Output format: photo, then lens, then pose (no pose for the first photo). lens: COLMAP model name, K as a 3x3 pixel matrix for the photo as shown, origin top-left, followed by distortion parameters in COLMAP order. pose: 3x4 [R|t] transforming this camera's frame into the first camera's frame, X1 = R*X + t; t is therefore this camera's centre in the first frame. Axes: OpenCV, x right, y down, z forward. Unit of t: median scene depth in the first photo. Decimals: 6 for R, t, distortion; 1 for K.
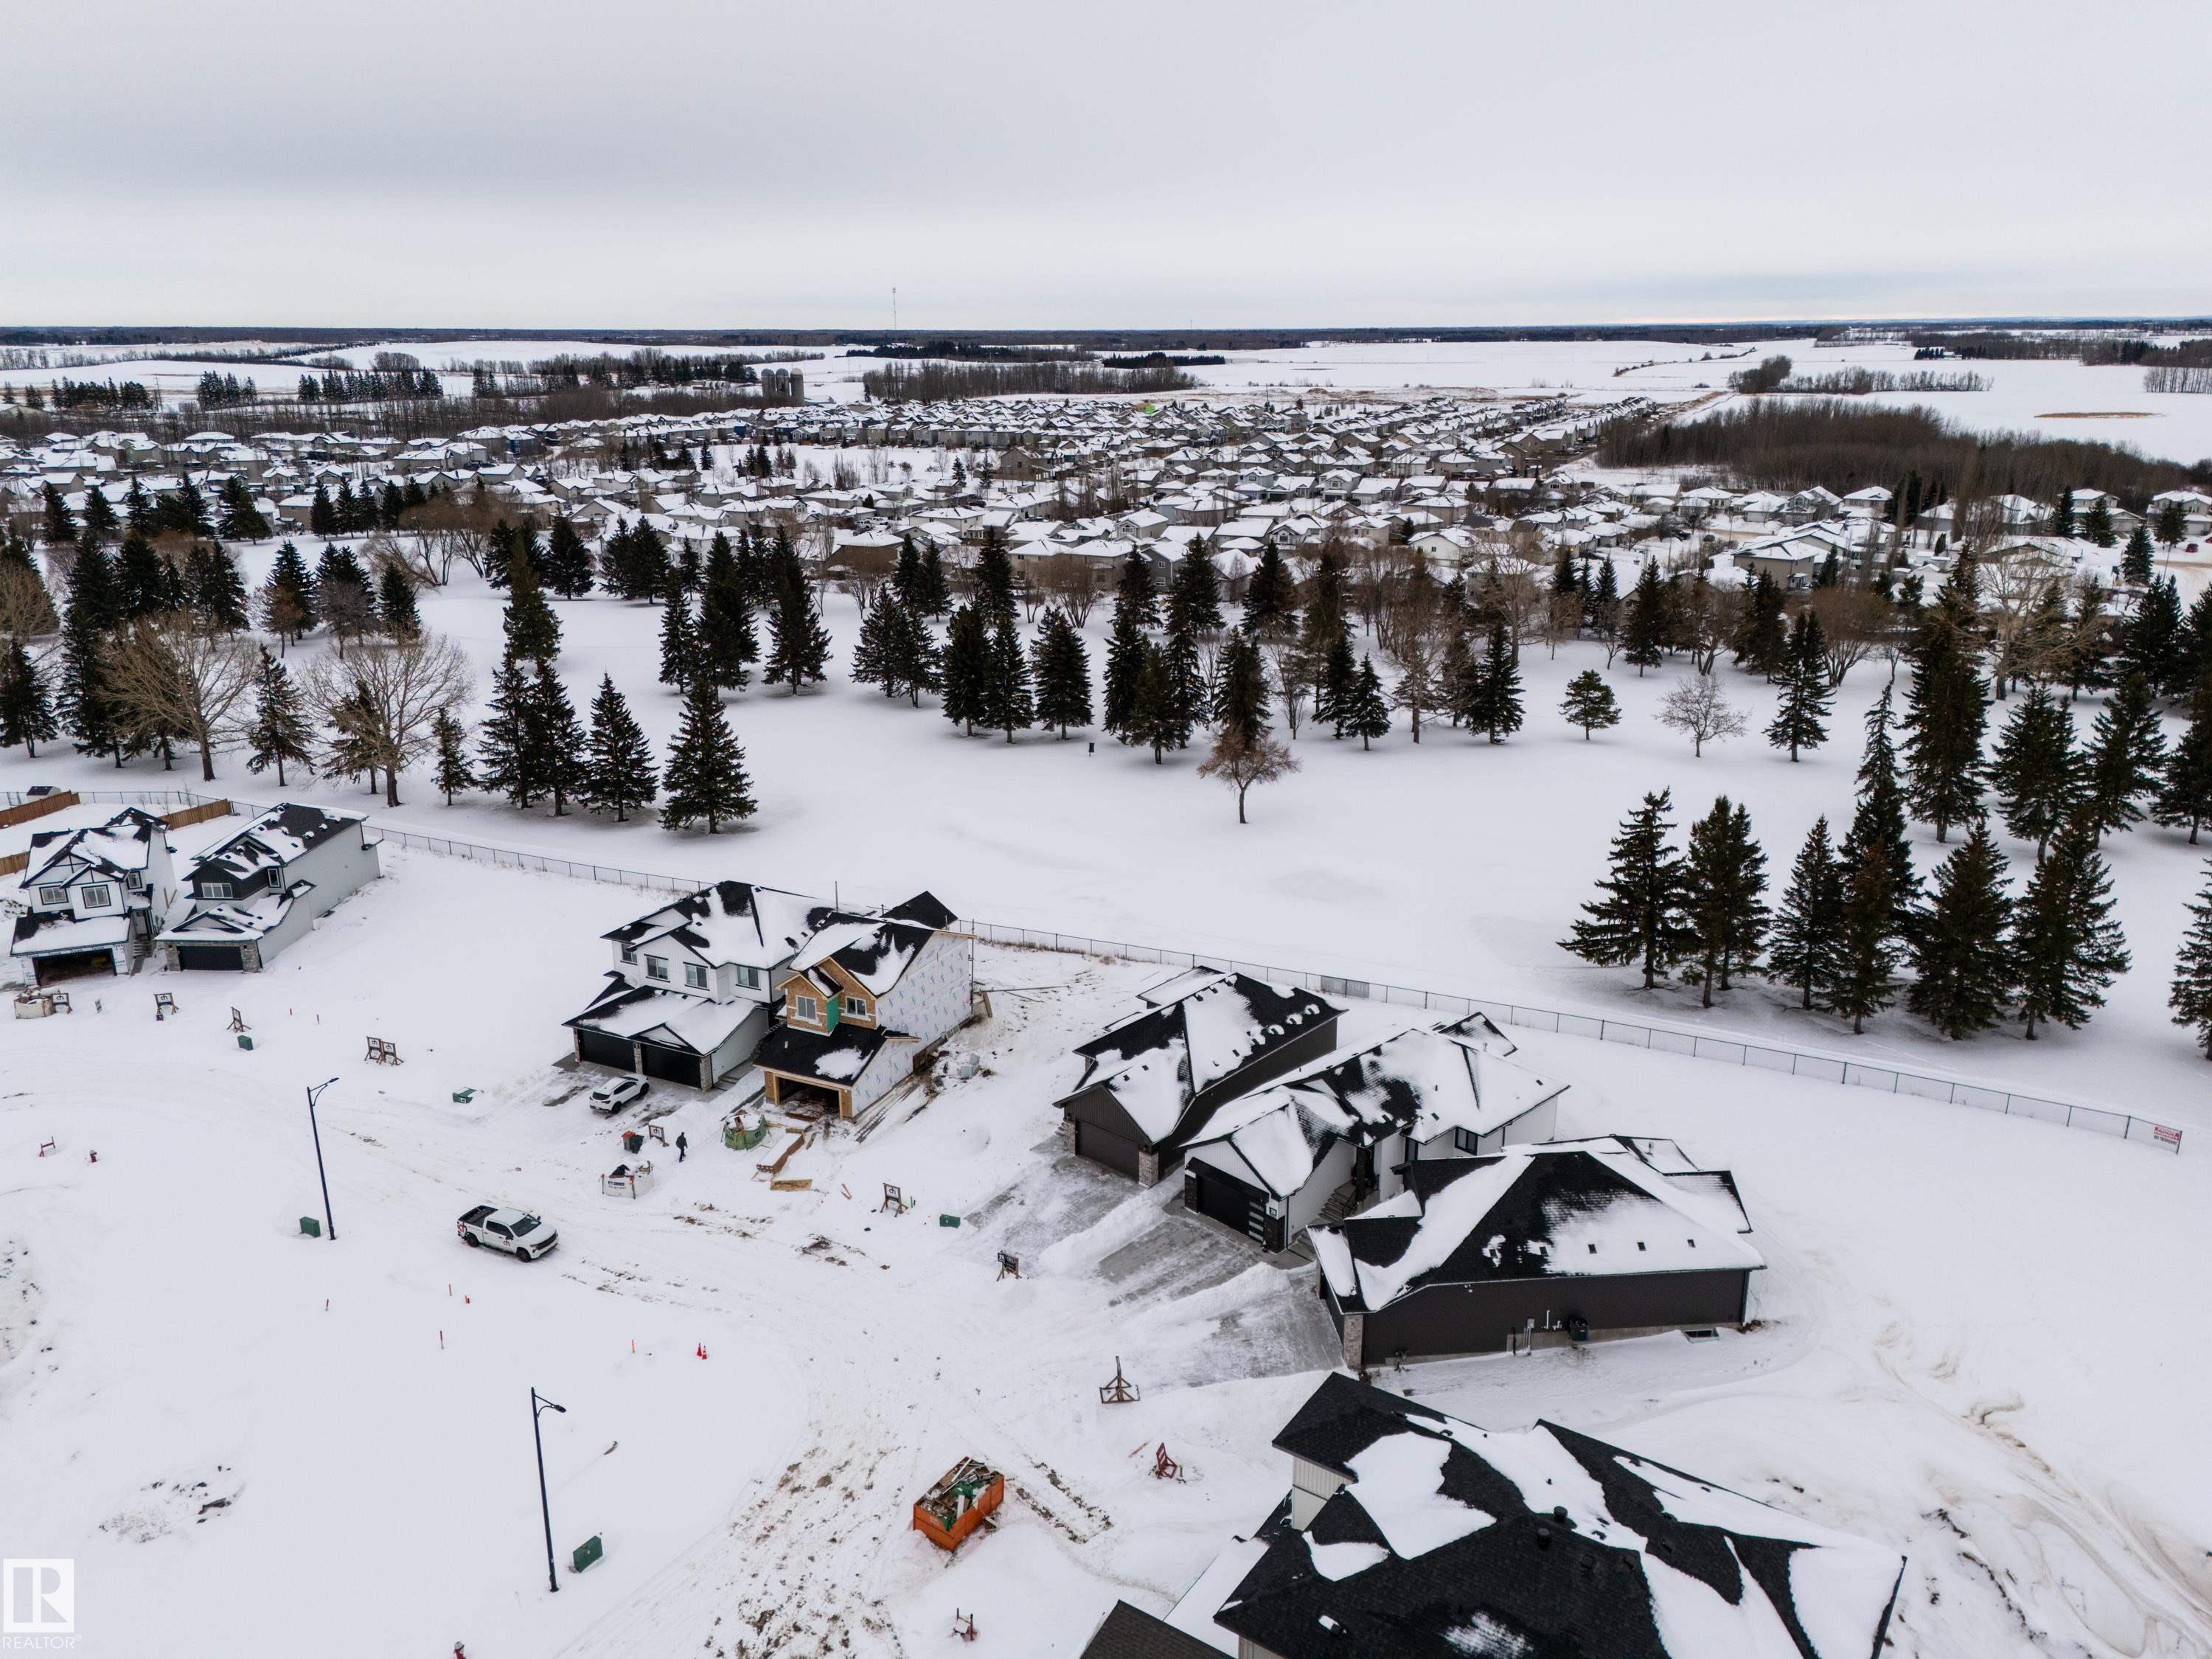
lens RADIAL K [[1668.7, 0, 1097.8], [0, 1668.7, 826.7], [0, 0, 1]] dist [0.064941, -0.038402]
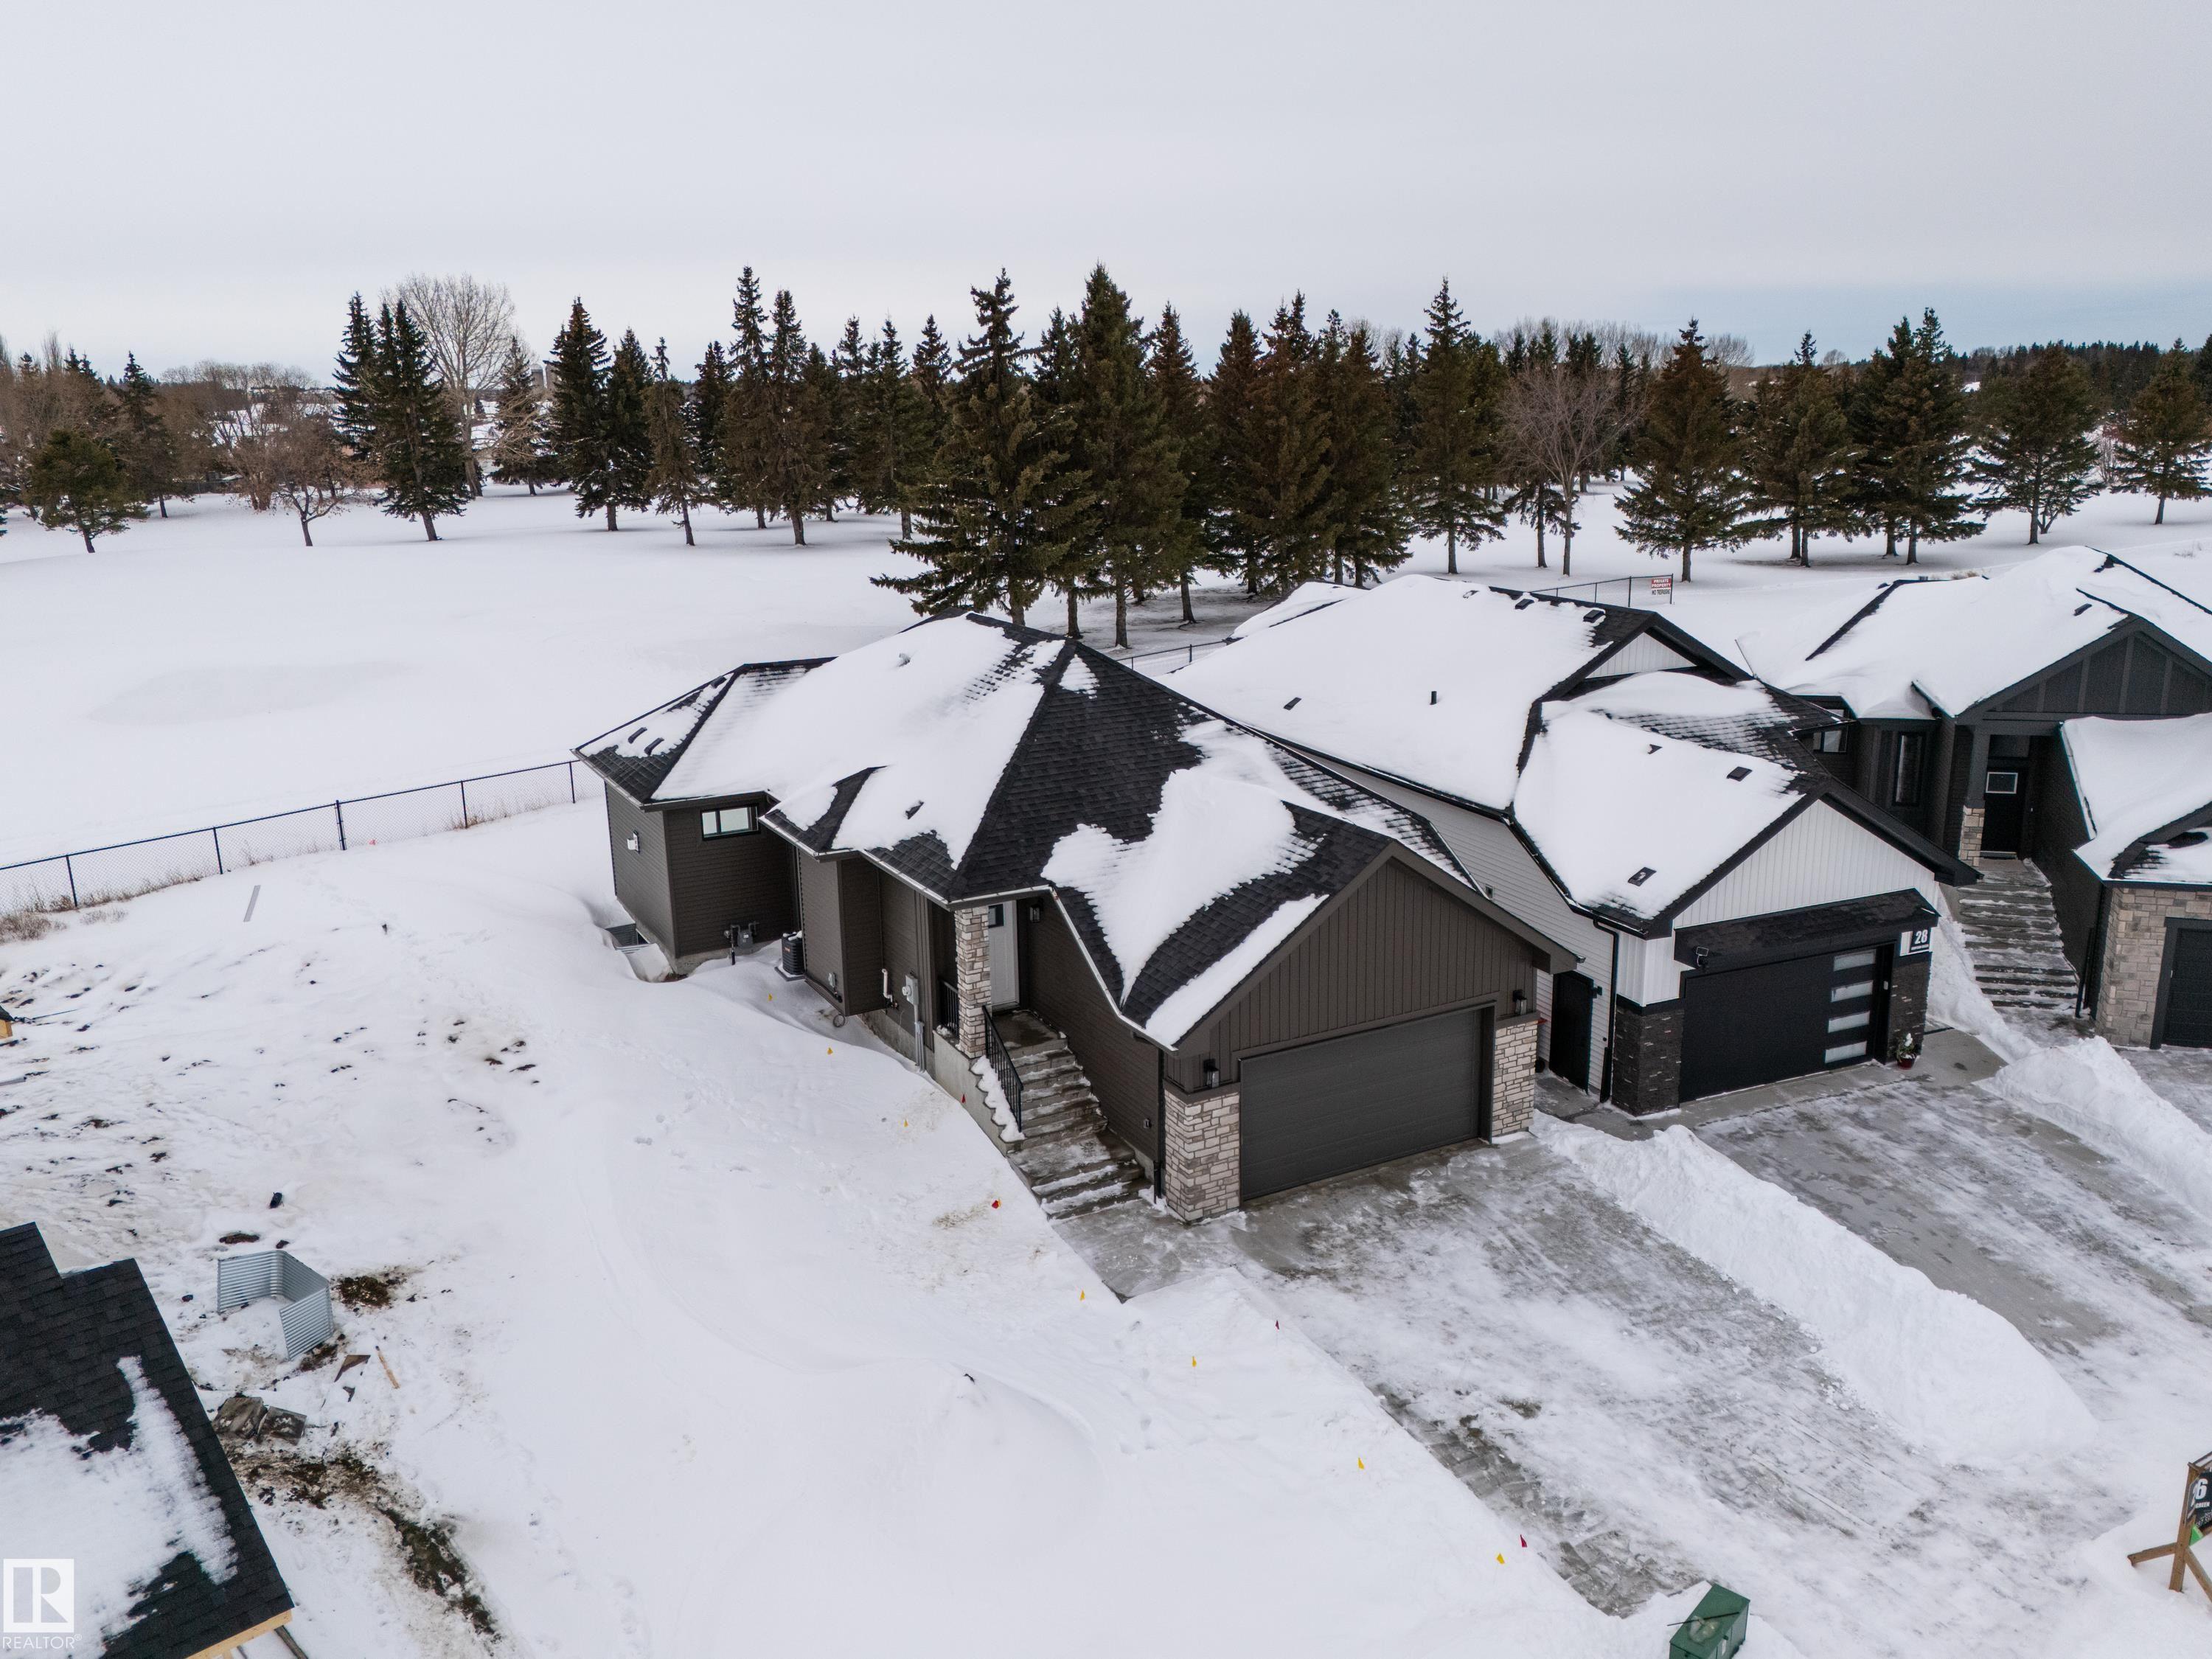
lens RADIAL K [[1668.7, 0, 1111.4], [0, 1668.7, 890.9], [0, 0, 1]] dist [0.064941, -0.038402]
pose [[0.325842, -0.255884, 0.910137, -0.202354], [0.288277, 0.943723, 0.162120, 0.085007], [-0.900402, 0.209546, 0.381270, 0.757631]]
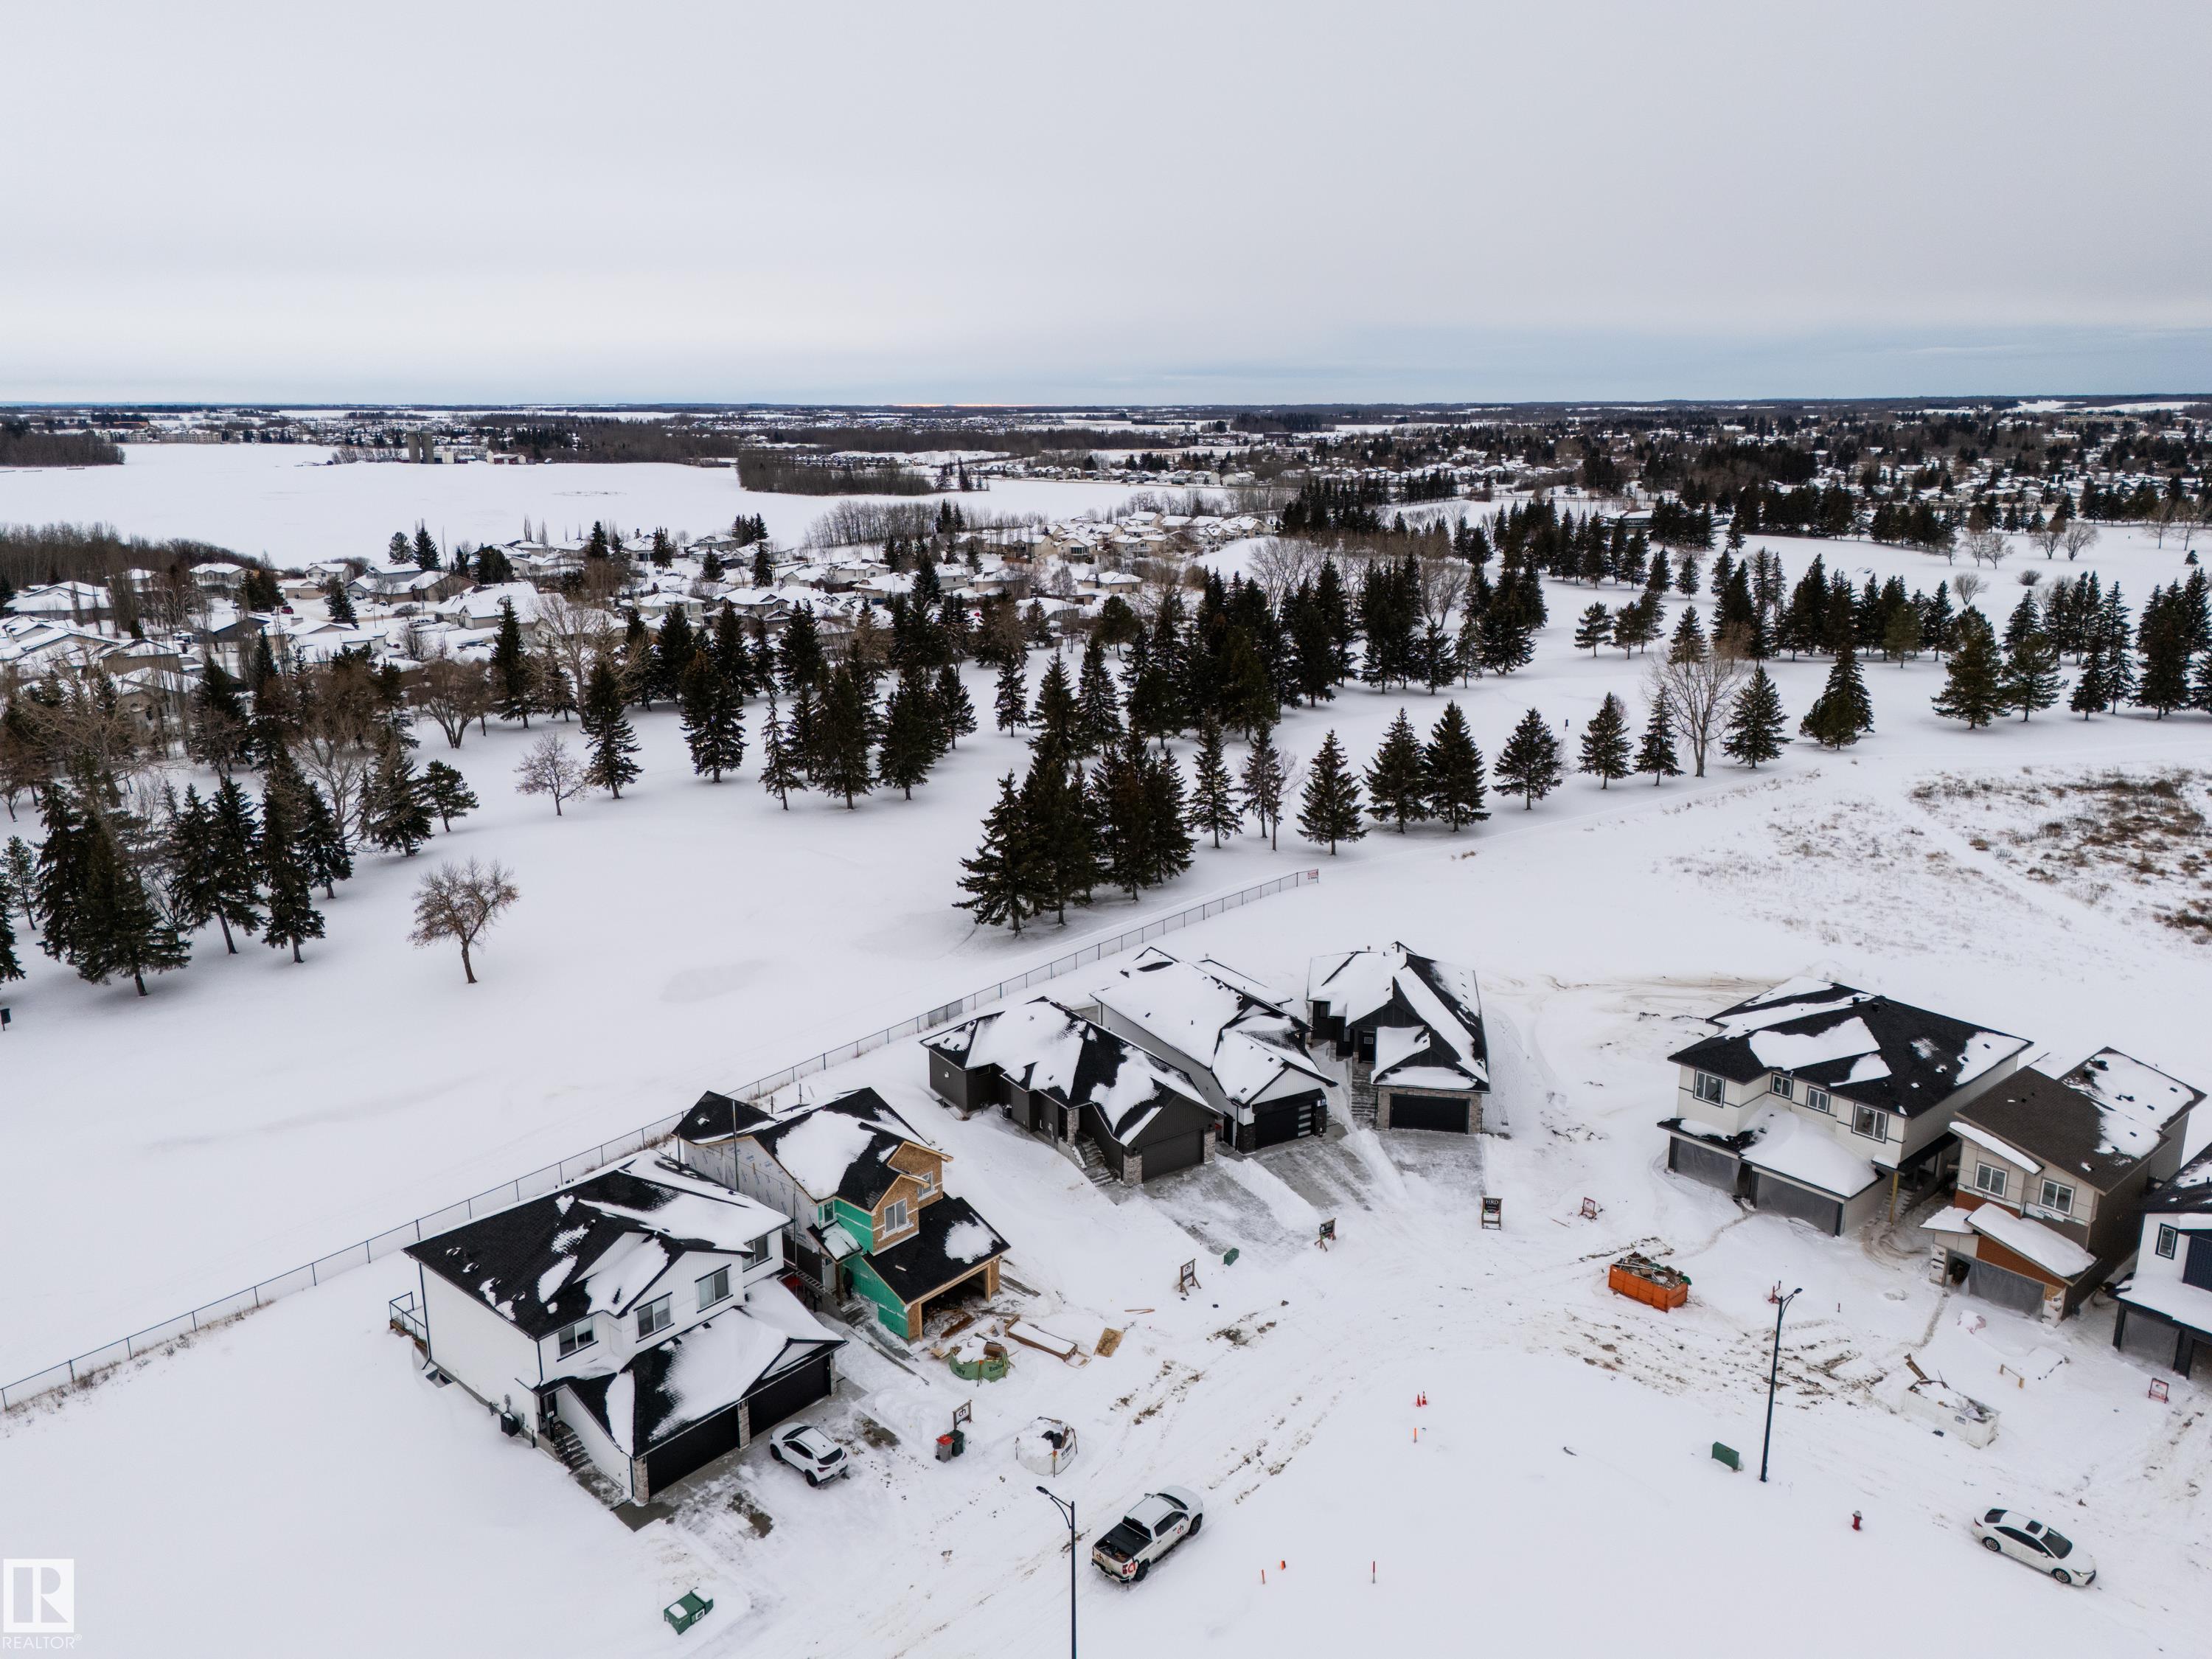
lens RADIAL K [[1668.7, 0, 1109.9], [0, 1668.7, 830.5], [0, 0, 1]] dist [0.064941, -0.038402]
pose [[0.222116, -0.236202, 0.945977, -0.798695], [0.279768, 0.944855, 0.170232, -0.164152], [-0.934021, 0.226843, 0.275949, 0.565788]]
